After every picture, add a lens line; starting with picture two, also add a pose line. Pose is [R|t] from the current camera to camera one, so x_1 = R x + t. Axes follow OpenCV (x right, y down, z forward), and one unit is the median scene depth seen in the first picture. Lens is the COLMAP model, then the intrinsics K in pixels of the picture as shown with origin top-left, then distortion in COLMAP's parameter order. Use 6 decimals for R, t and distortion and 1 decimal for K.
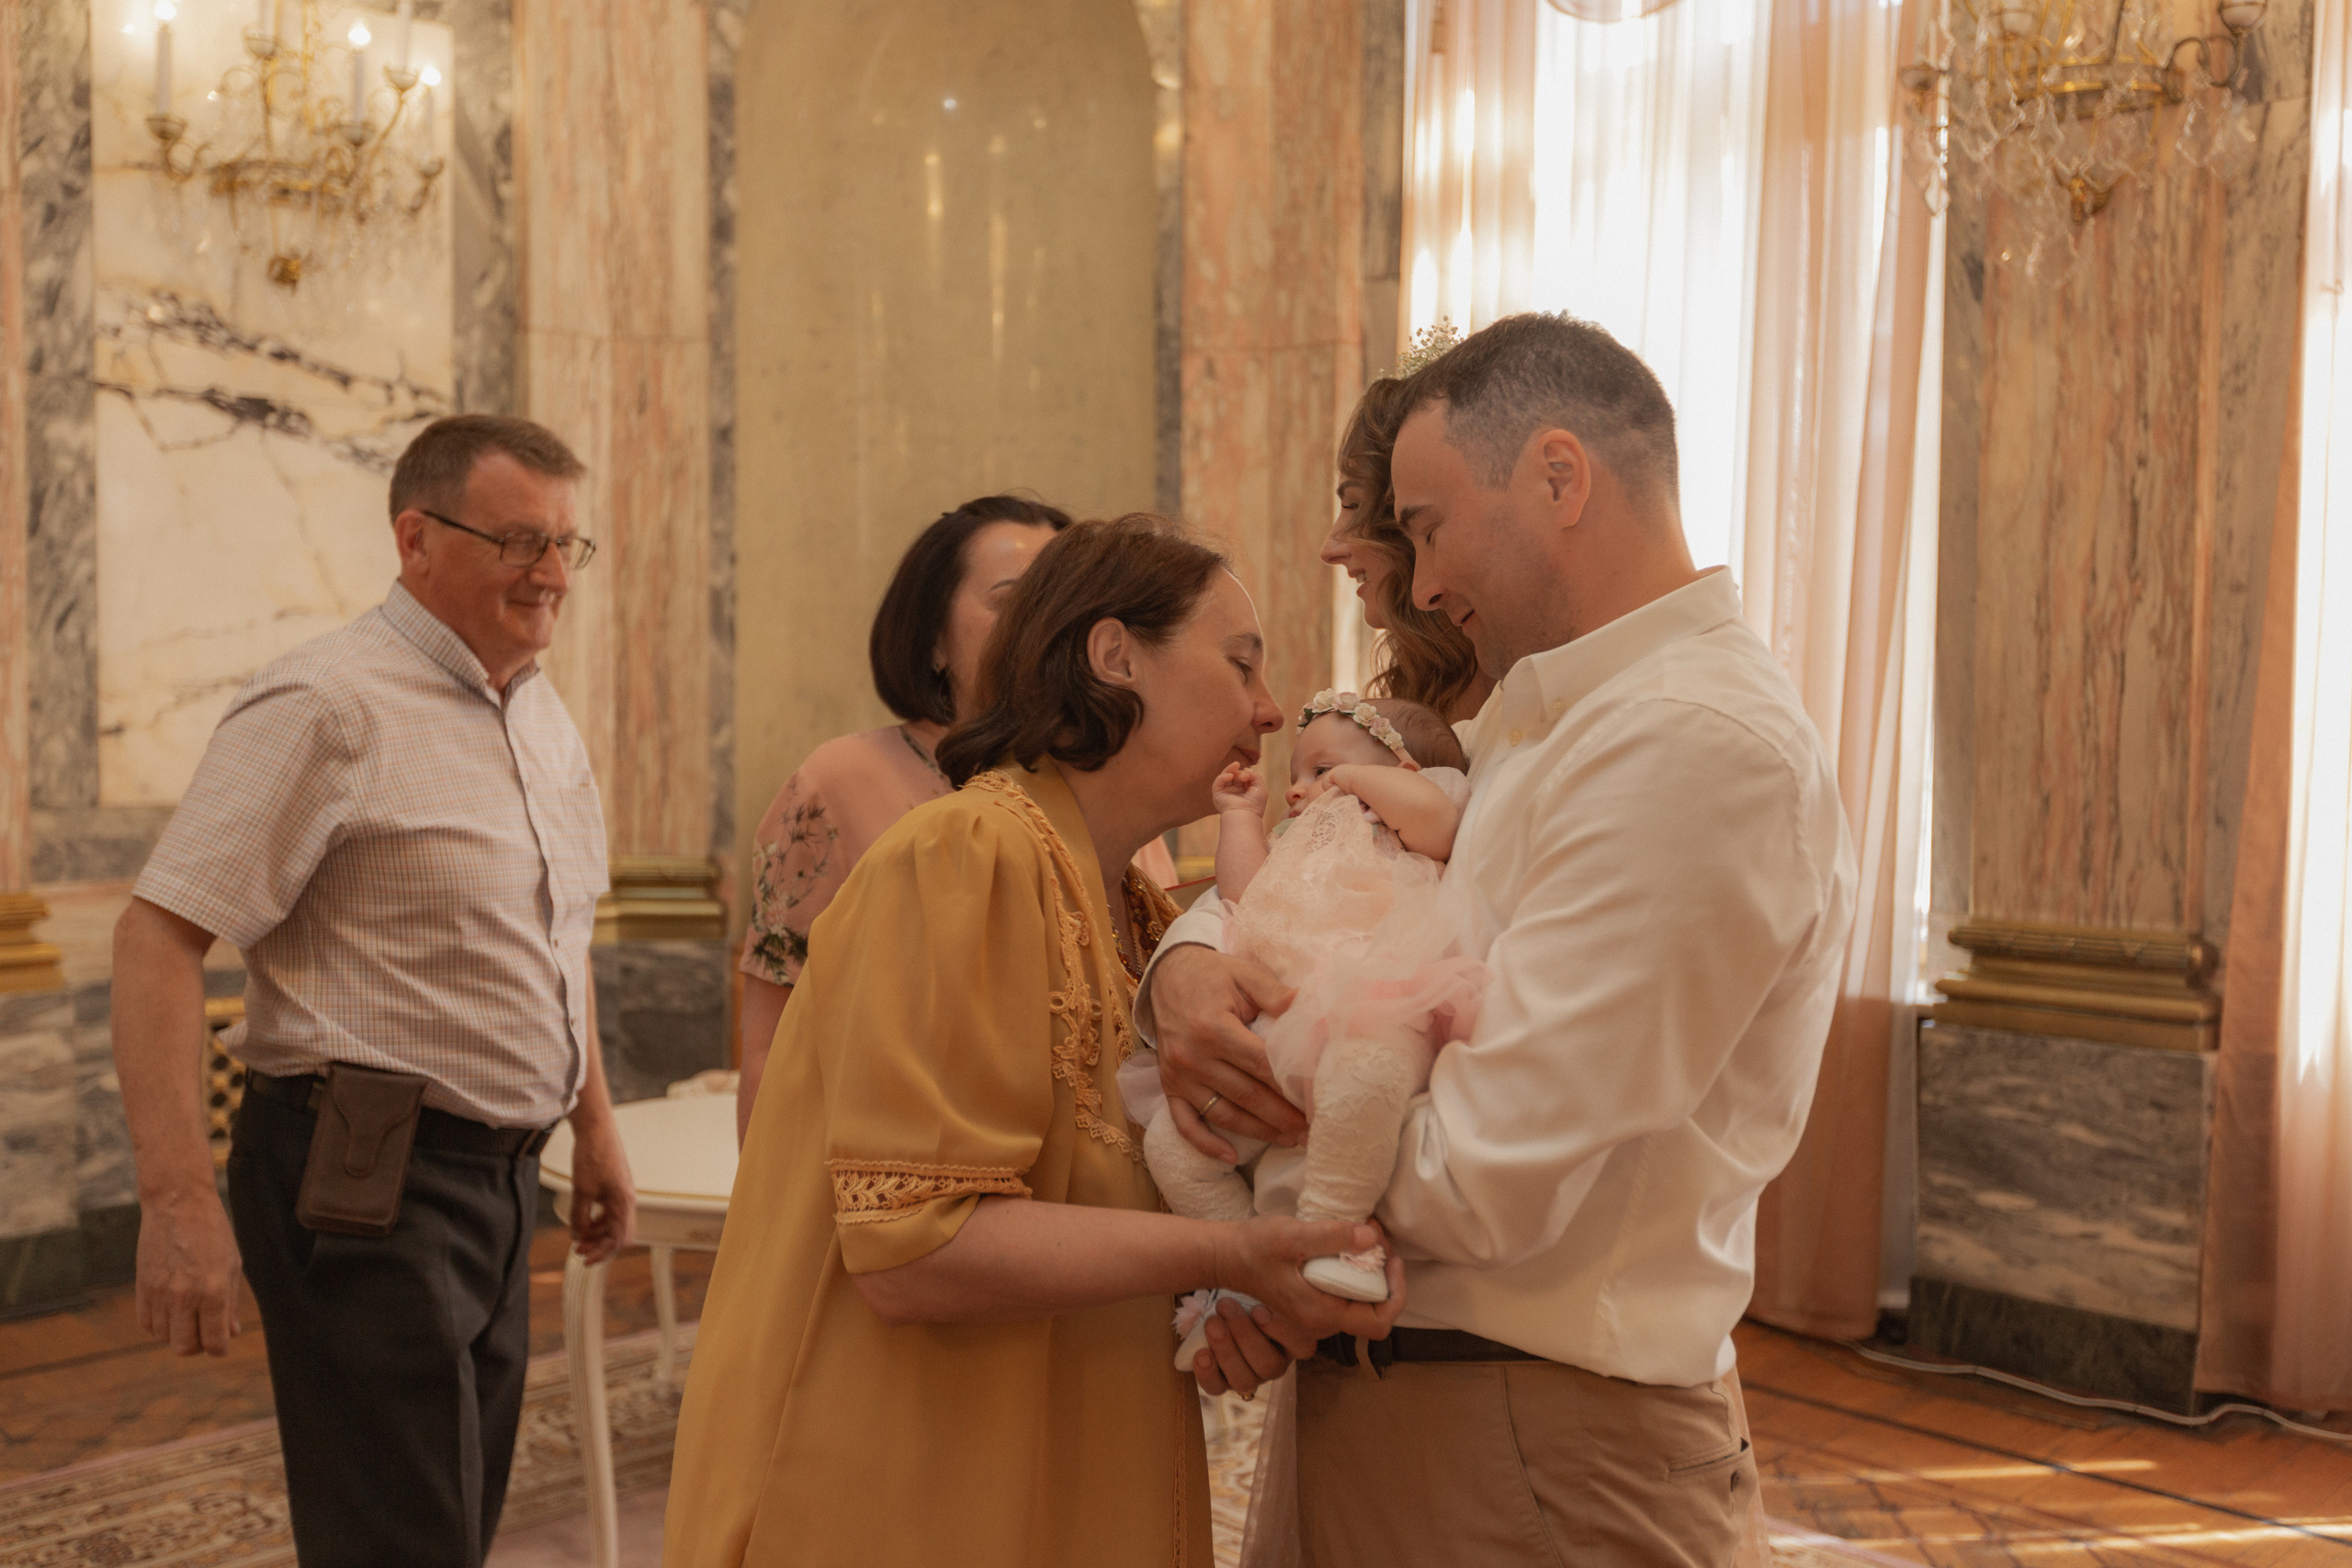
lens RADIAL K [[2271.4, 0, 1144.8], [0, 2271.4, 773.3], [0, 0, 1]] dist [-0.005799, 0.000000]
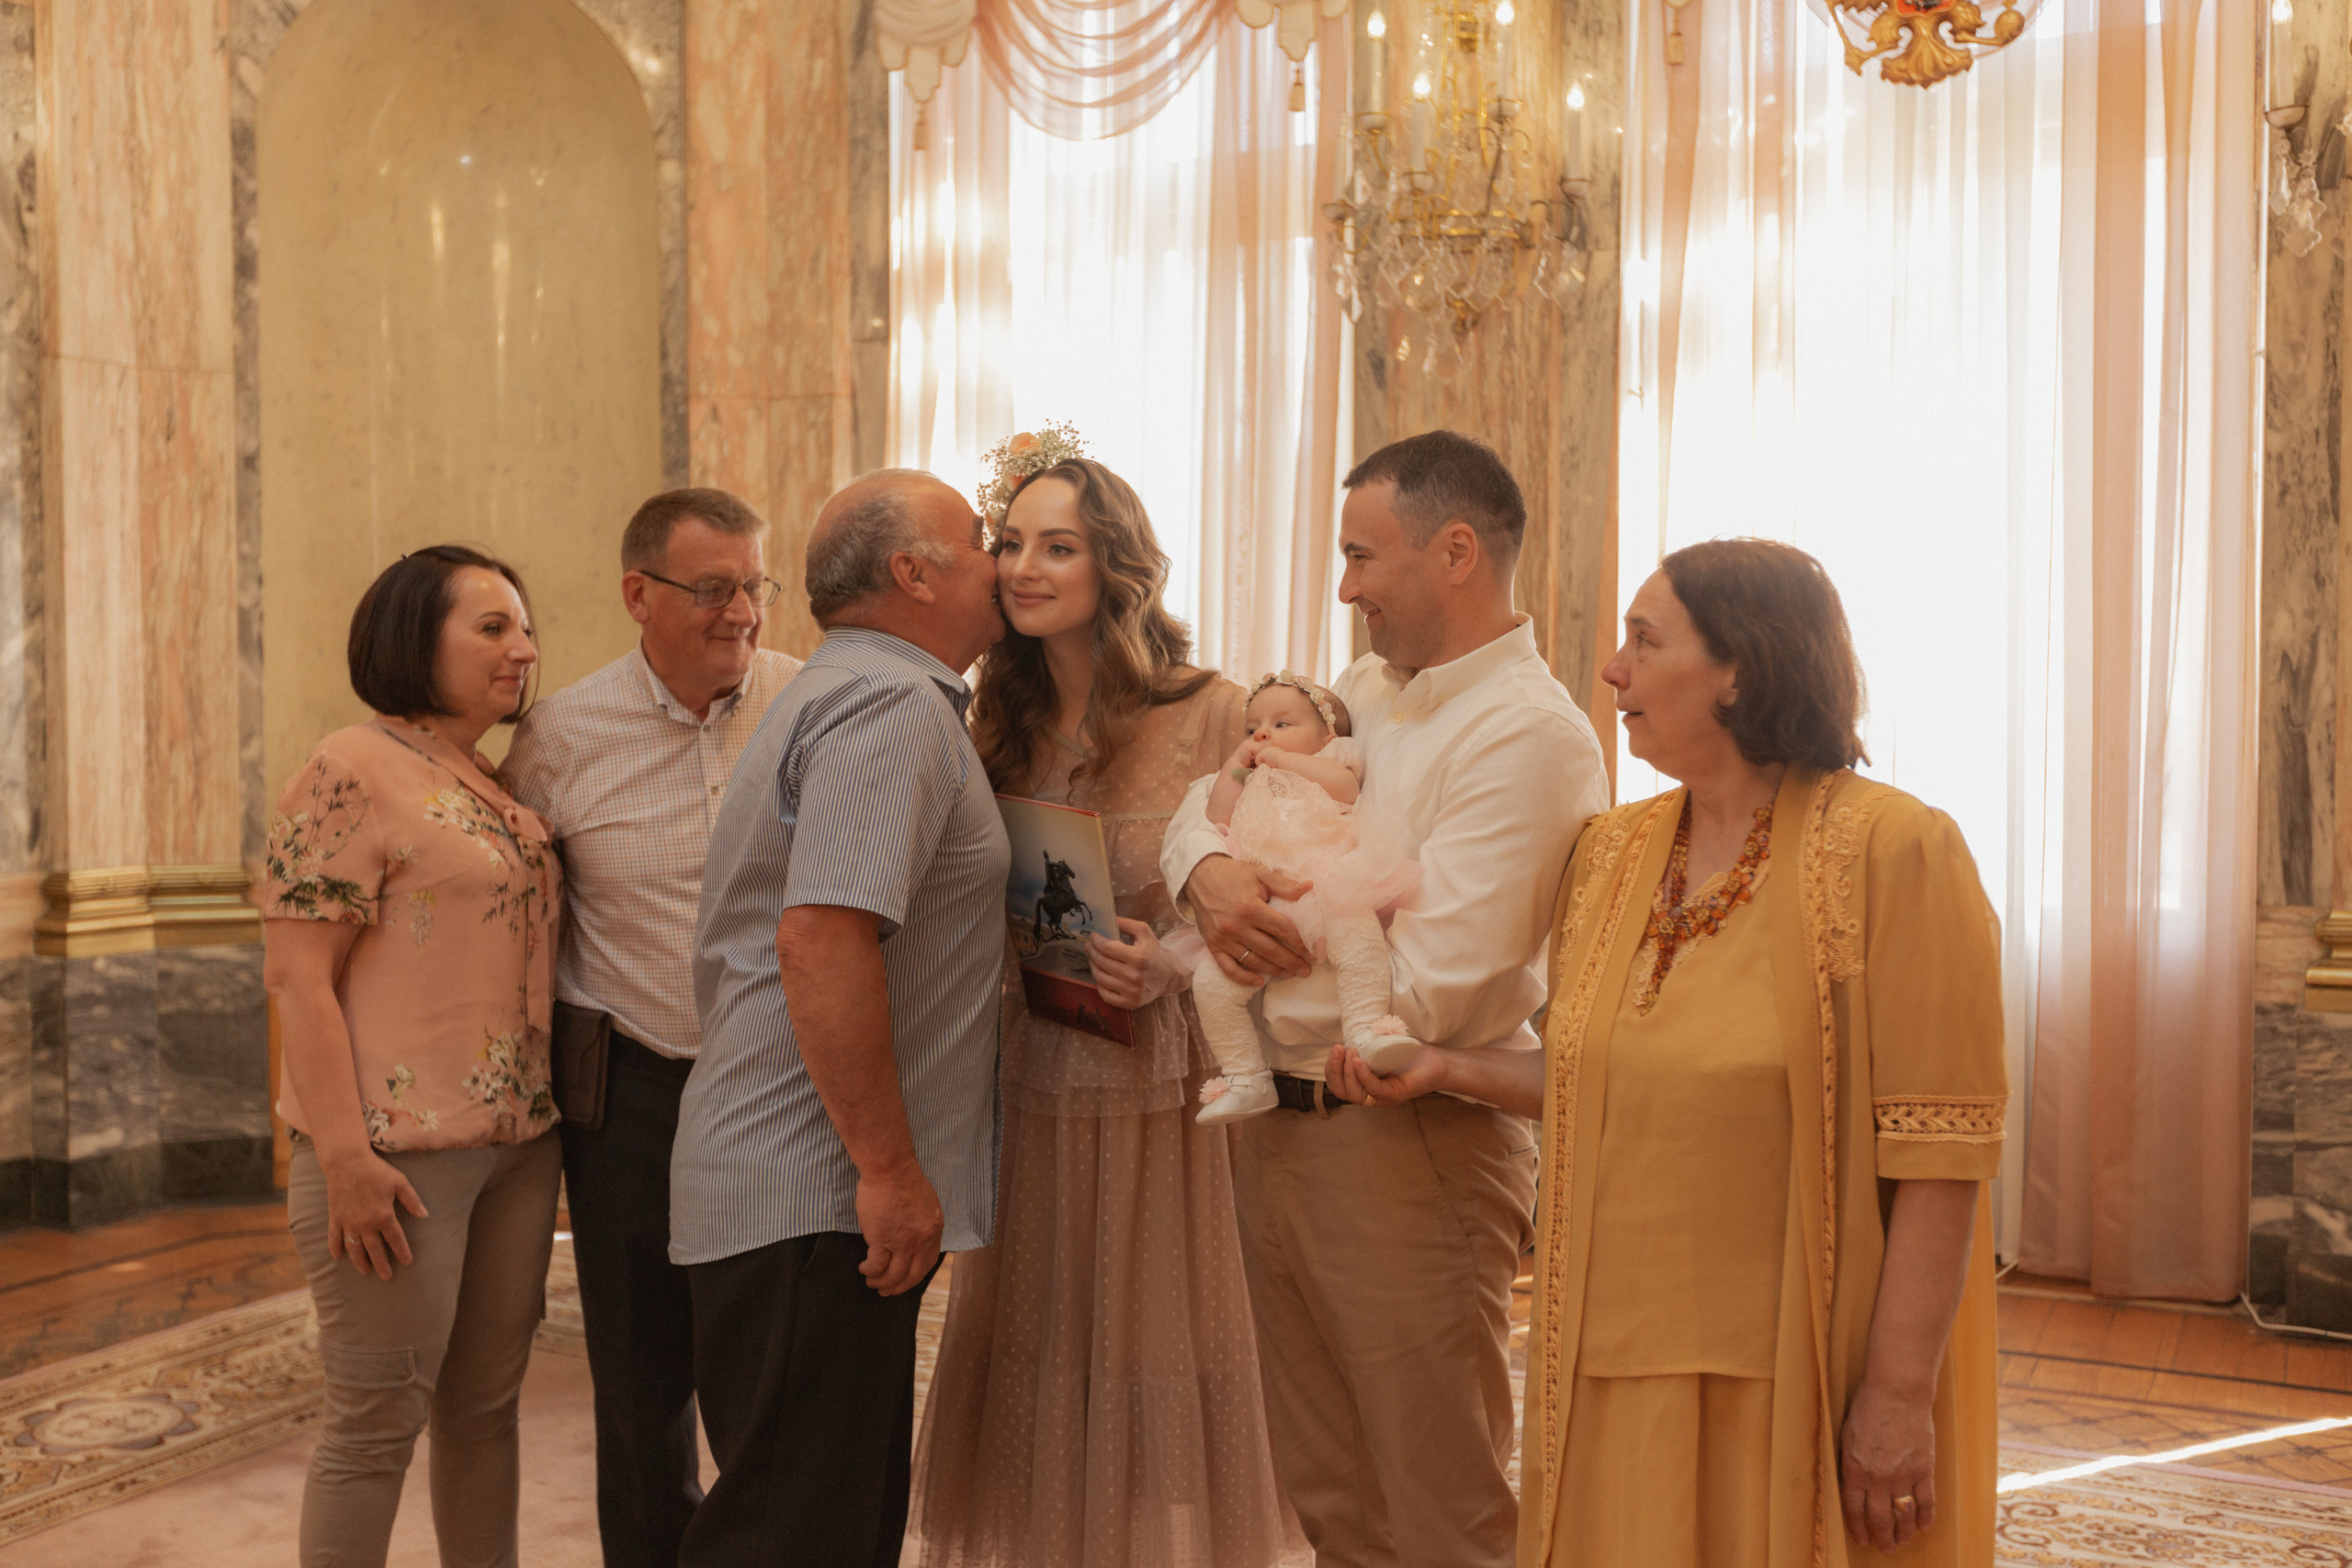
lens RADIAL K [[2271.4, 0, 1144.8], [0, 2271.4, 778.1], [0, 0, 1]] dist [-0.005799, 0.000000]
pose [[0.946811, -0.020102, 0.321161, -0.136291], [0.020948, 0.999780, 0.000821, 0.005088], [-0.321107, 0.005950, 0.947024, -0.129174]]
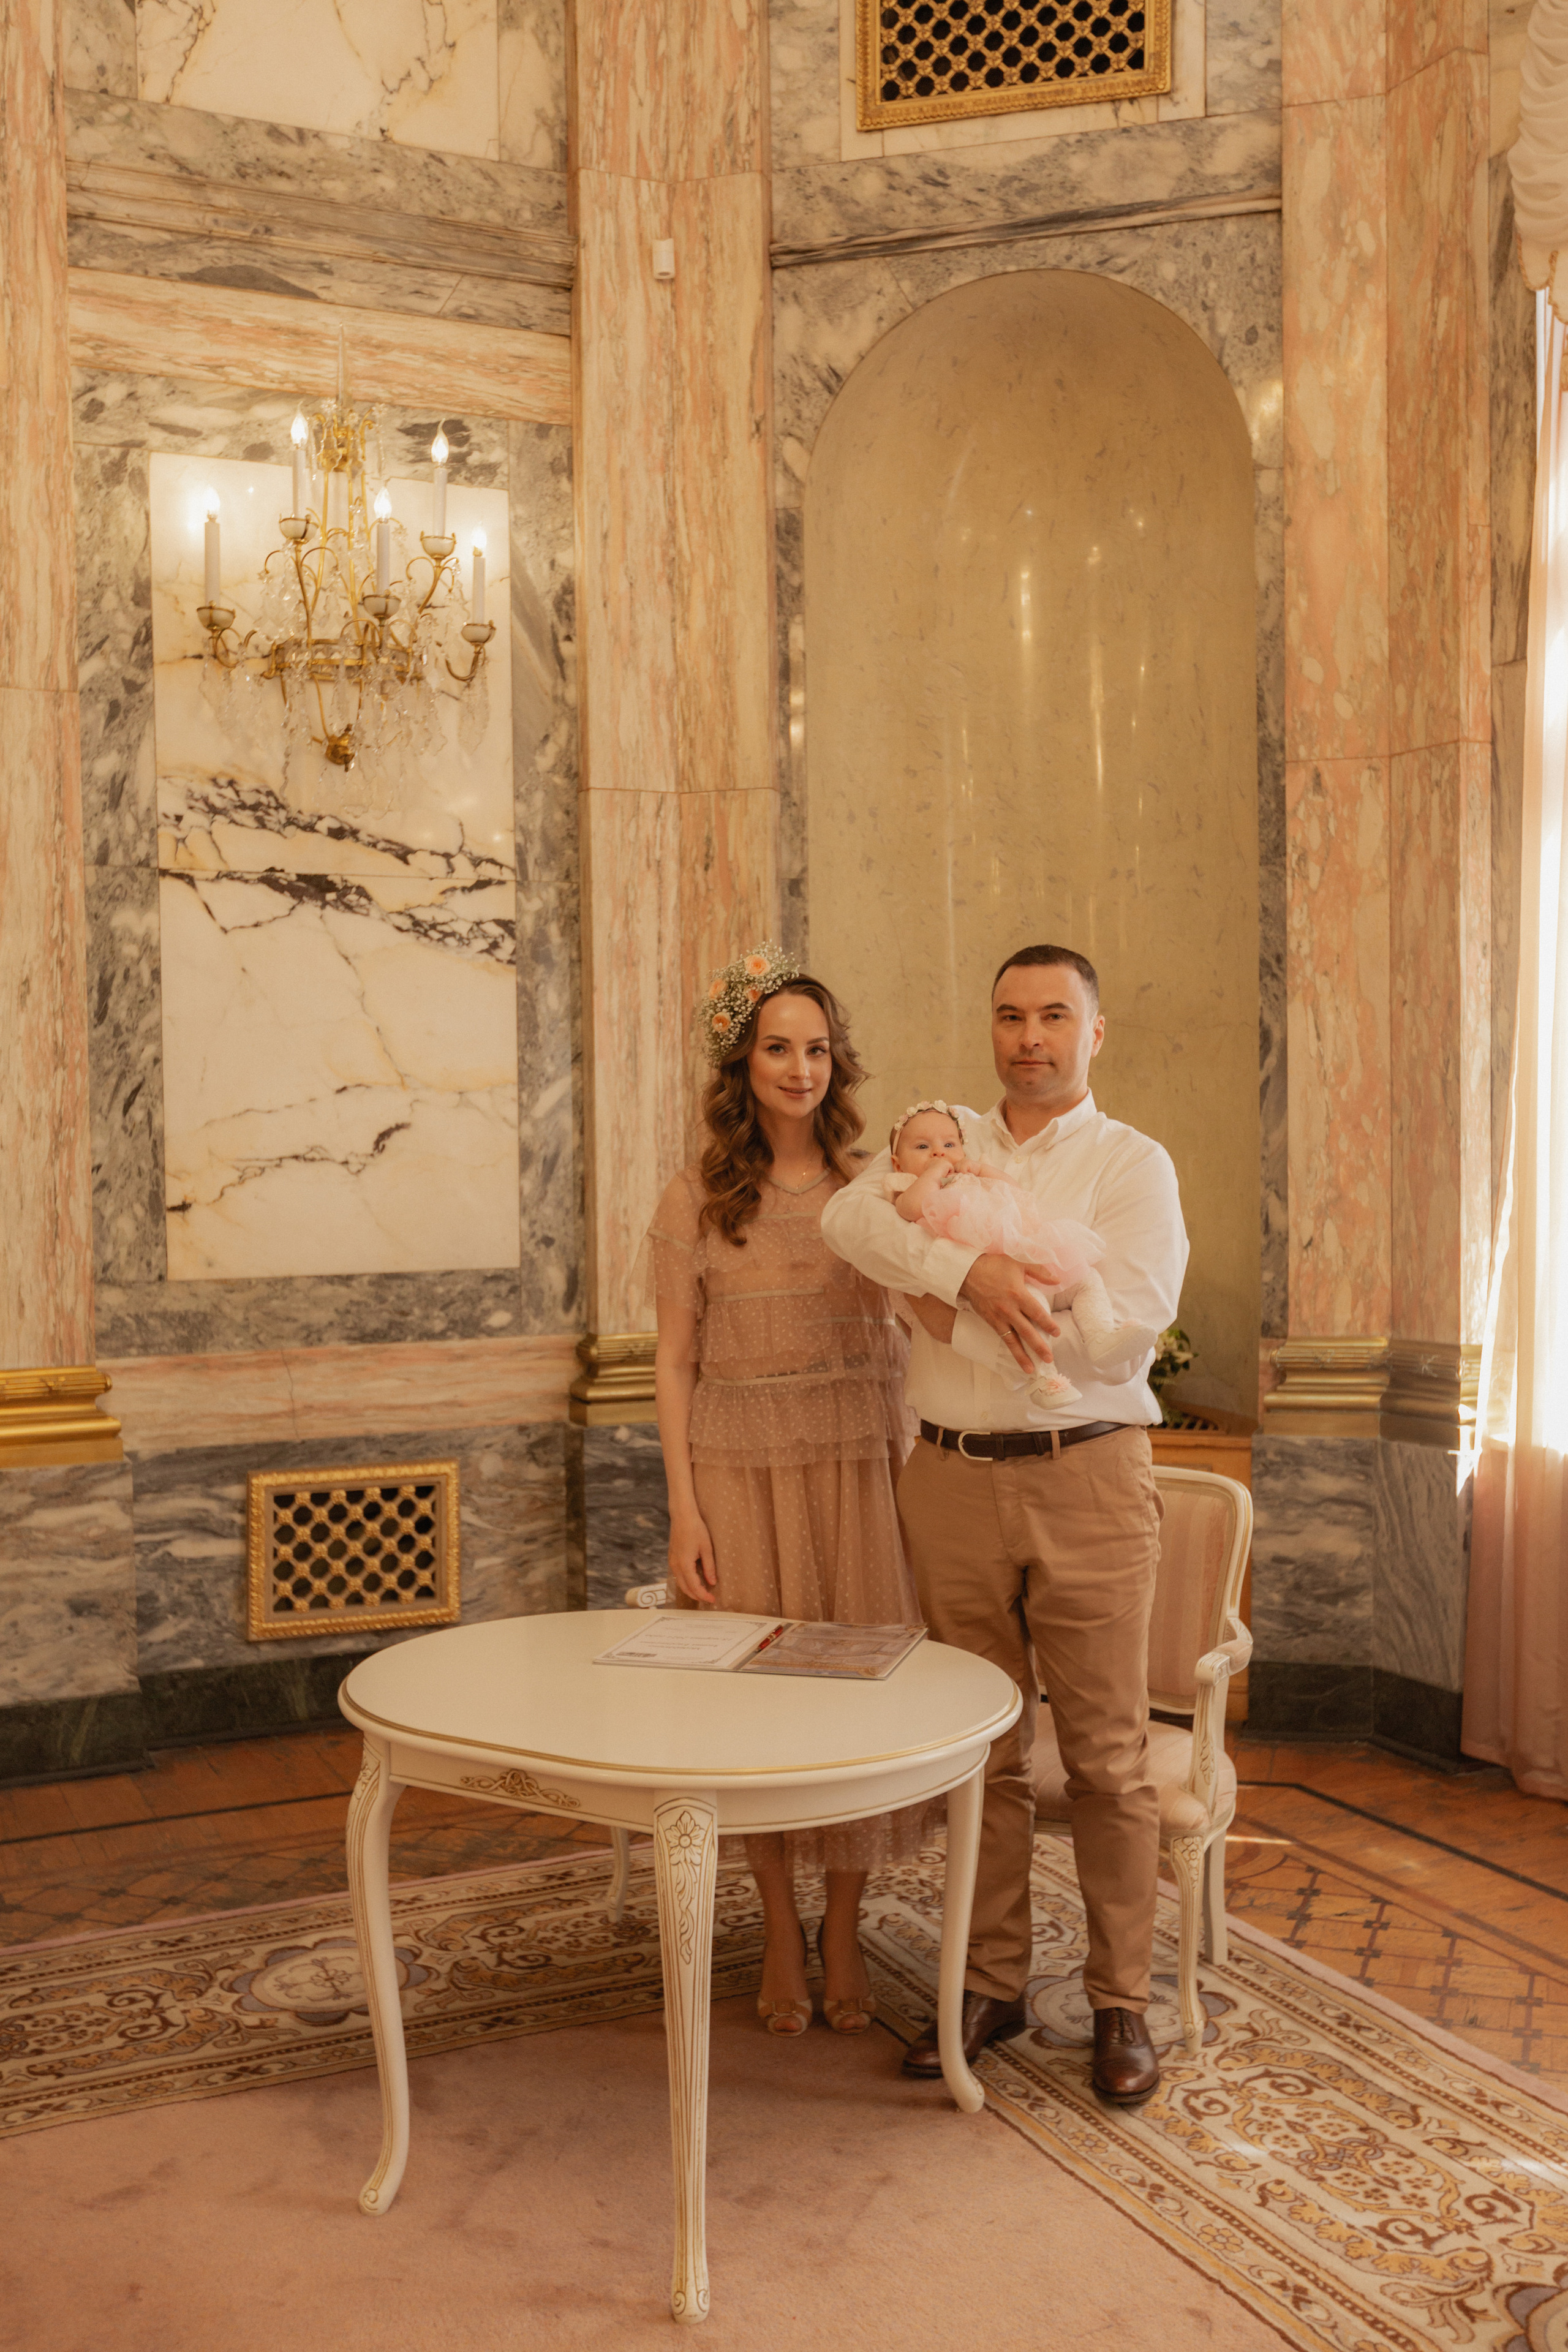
lens RADIAL K [[2271.7, 0, 769.9], [0, 2271.7, 1205.5], [0, 0, 1]] dist [-0.005799, 0.000000]
pose [[0.943202, -0.007232, -0.332140, 0.122139], [0.006059, 0.999971, -0.004565, -0.011952], [0.332164, 0.002293, 0.943219, 0.104312]]
